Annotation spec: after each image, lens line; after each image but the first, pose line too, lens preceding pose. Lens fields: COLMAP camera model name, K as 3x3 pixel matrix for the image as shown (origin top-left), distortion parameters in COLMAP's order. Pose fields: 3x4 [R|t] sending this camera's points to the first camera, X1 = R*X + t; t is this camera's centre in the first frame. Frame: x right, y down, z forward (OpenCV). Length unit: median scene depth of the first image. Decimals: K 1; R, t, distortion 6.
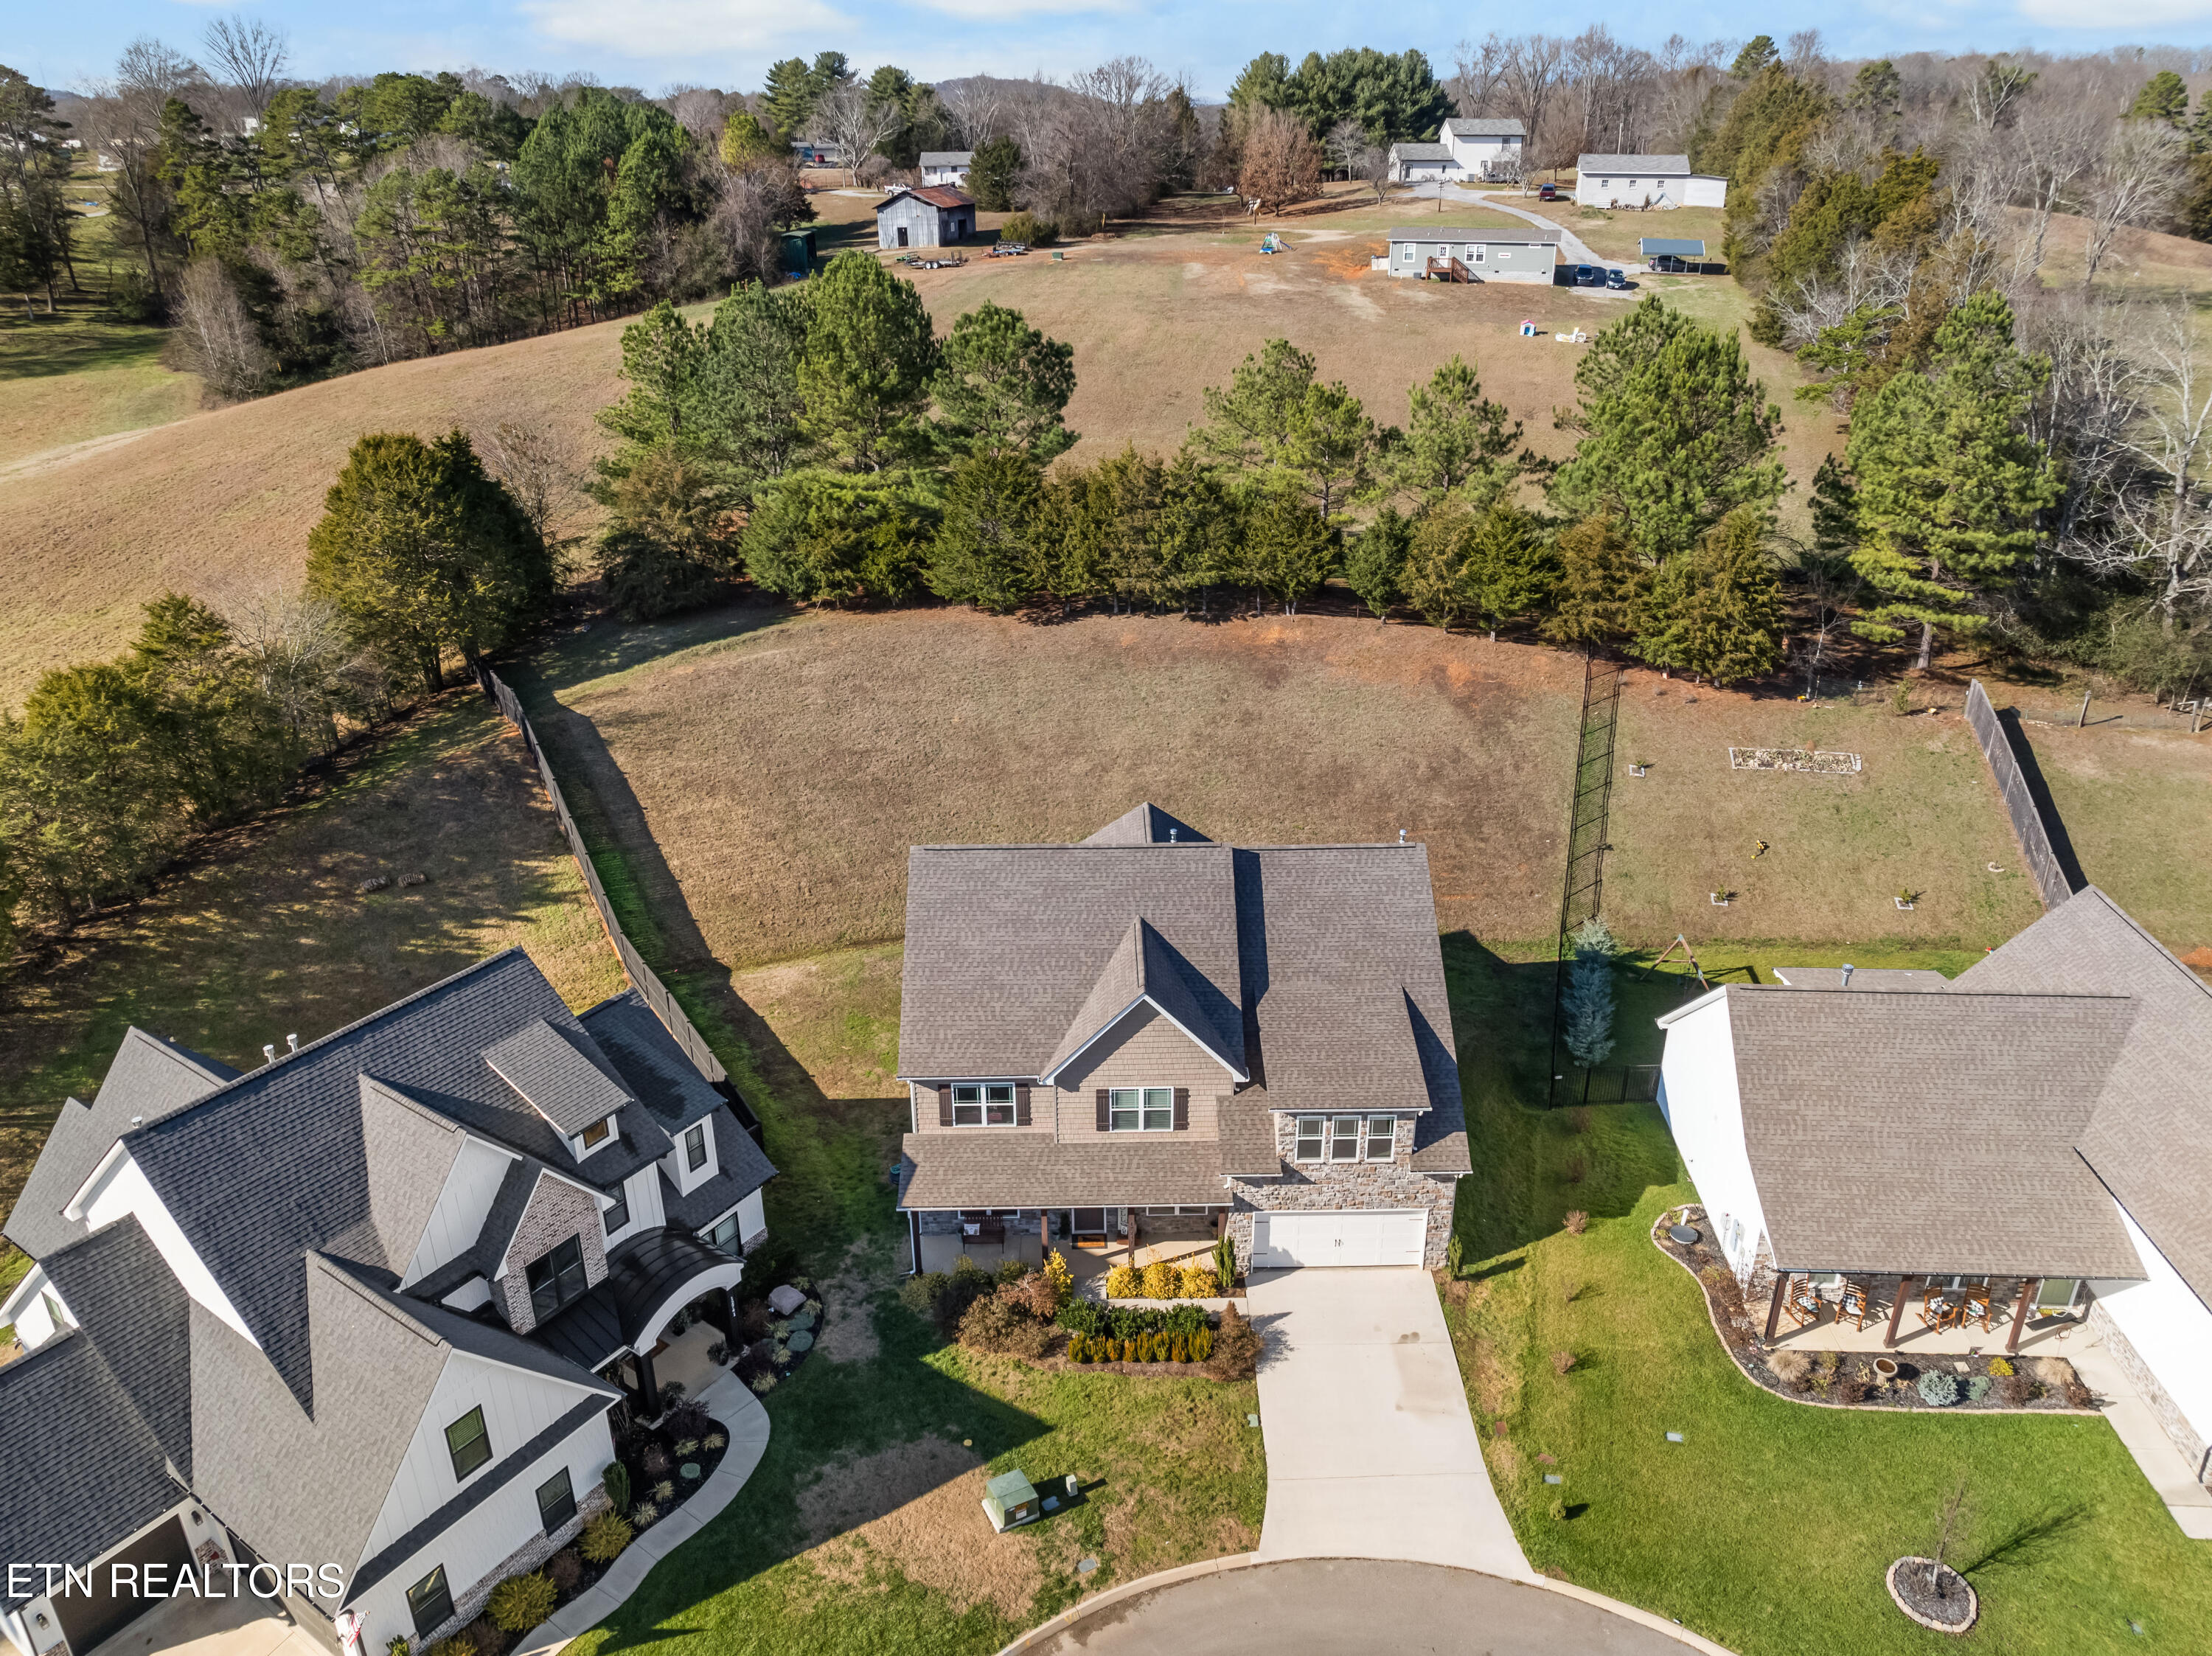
lens RADIAL K [[1553.5, 0, 1071.9], [0, 1553.5, 817.9], [0, 0, 1]] dist [-0.040884, -0.001754]
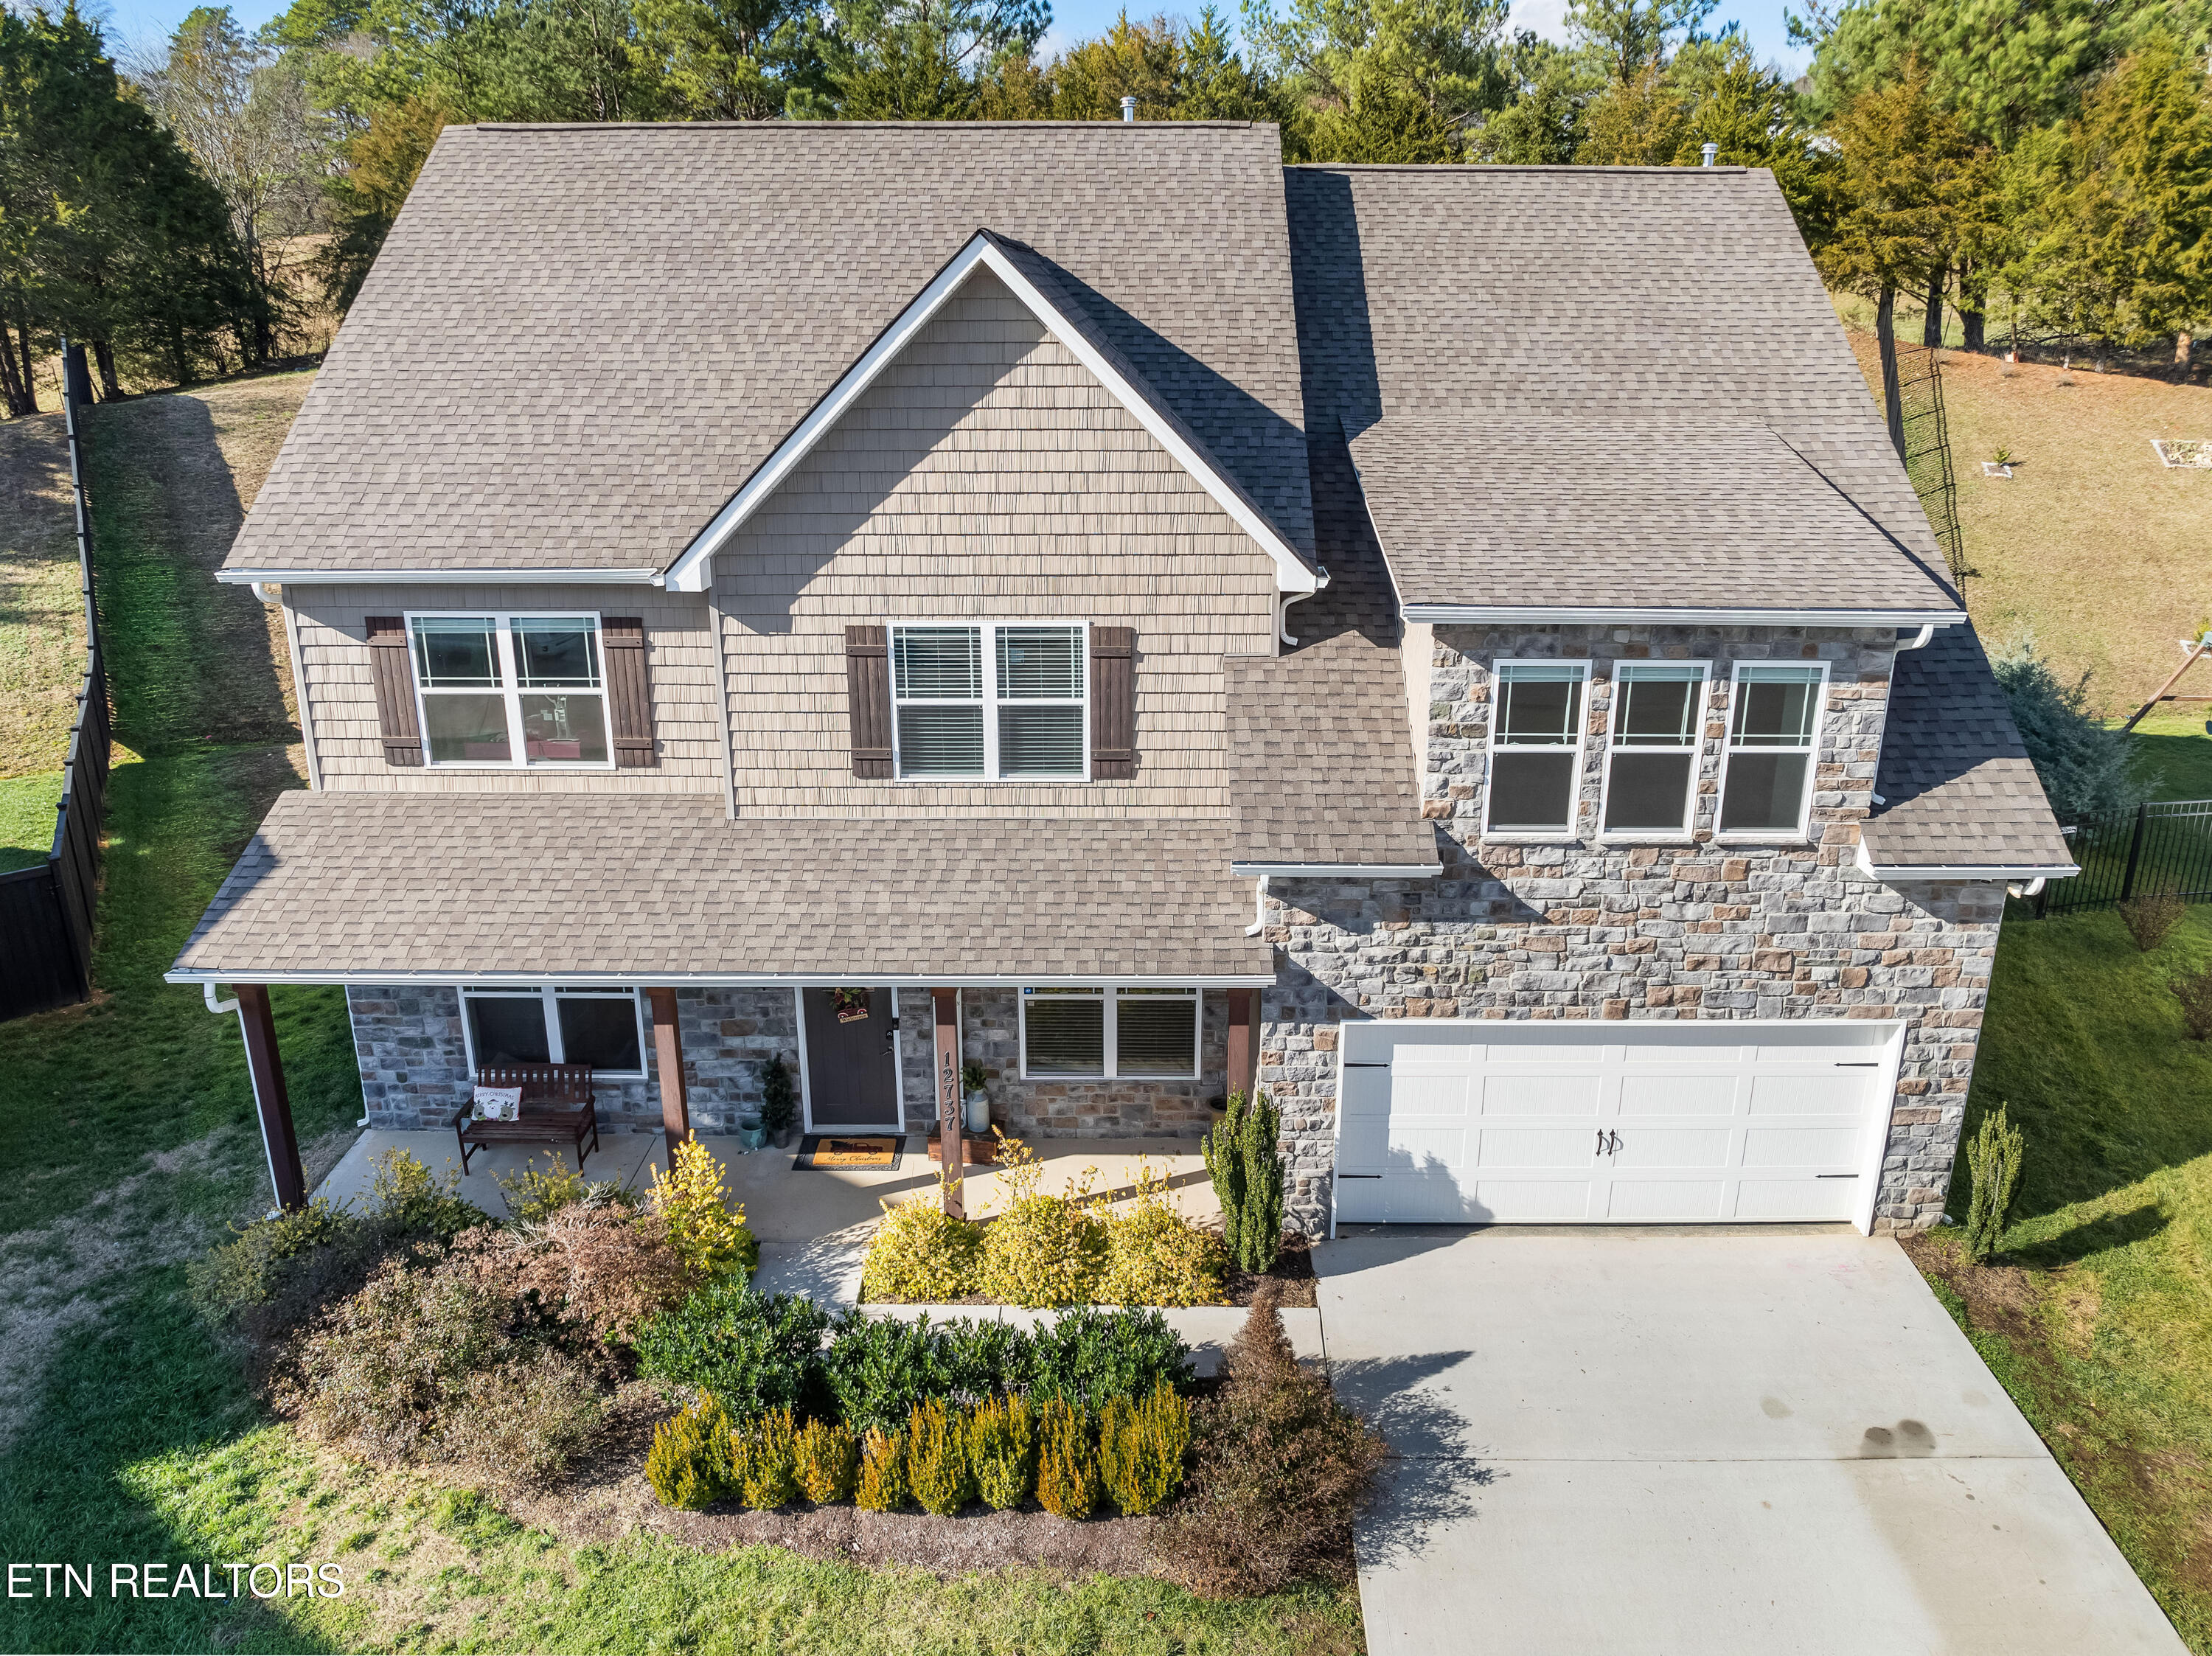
lens RADIAL K [[1591.2, 0, 1116.9], [0, 1591.2, 840.3], [0, 0, 1]] dist [-0.047837, 0.016509]
pose [[0.999867, 0.016107, -0.002460, 0.073944], [-0.016256, 0.996402, -0.083185, 0.248673], [0.001111, 0.083214, 0.996531, 0.691589]]
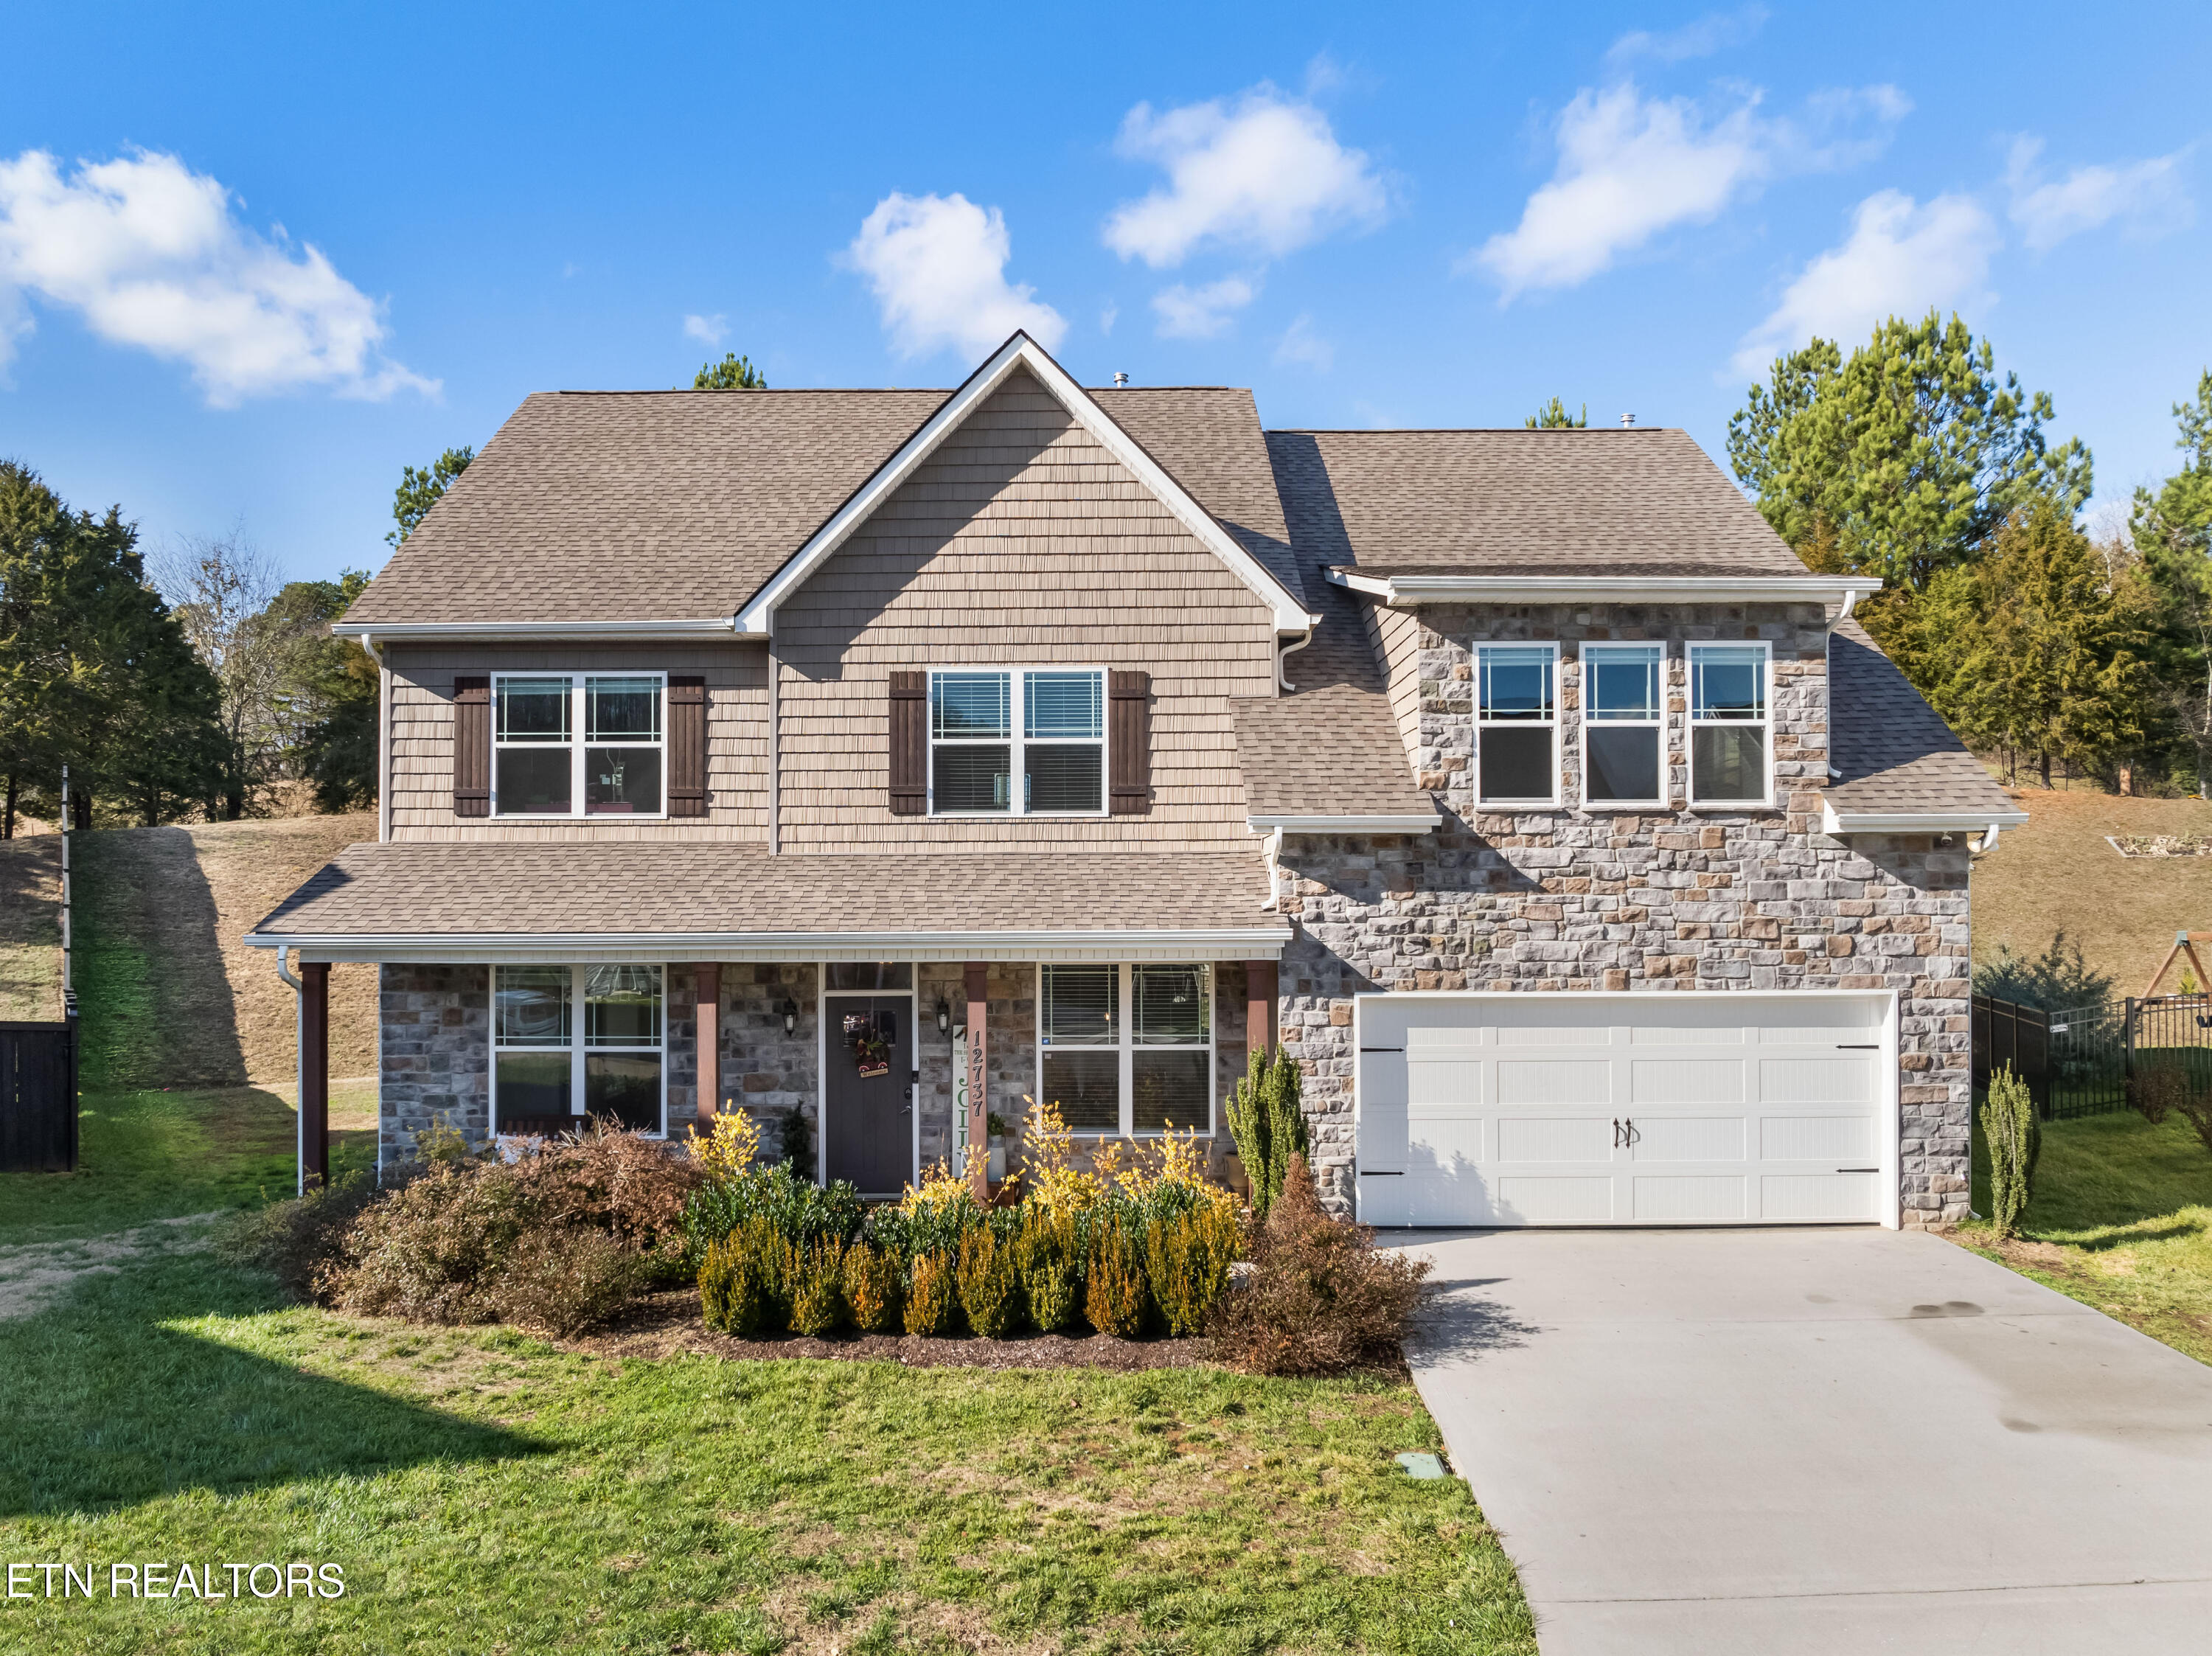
lens RADIAL K [[1718.3, 0, 1042.4], [0, 1718.3, 907.8], [0, 0, 1]] dist [-0.043482, 0.010244]
pose [[0.999793, 0.012296, -0.016181, 0.058578], [-0.017809, 0.913667, -0.406073, 0.389098], [0.009791, 0.406277, 0.913697, 0.674870]]
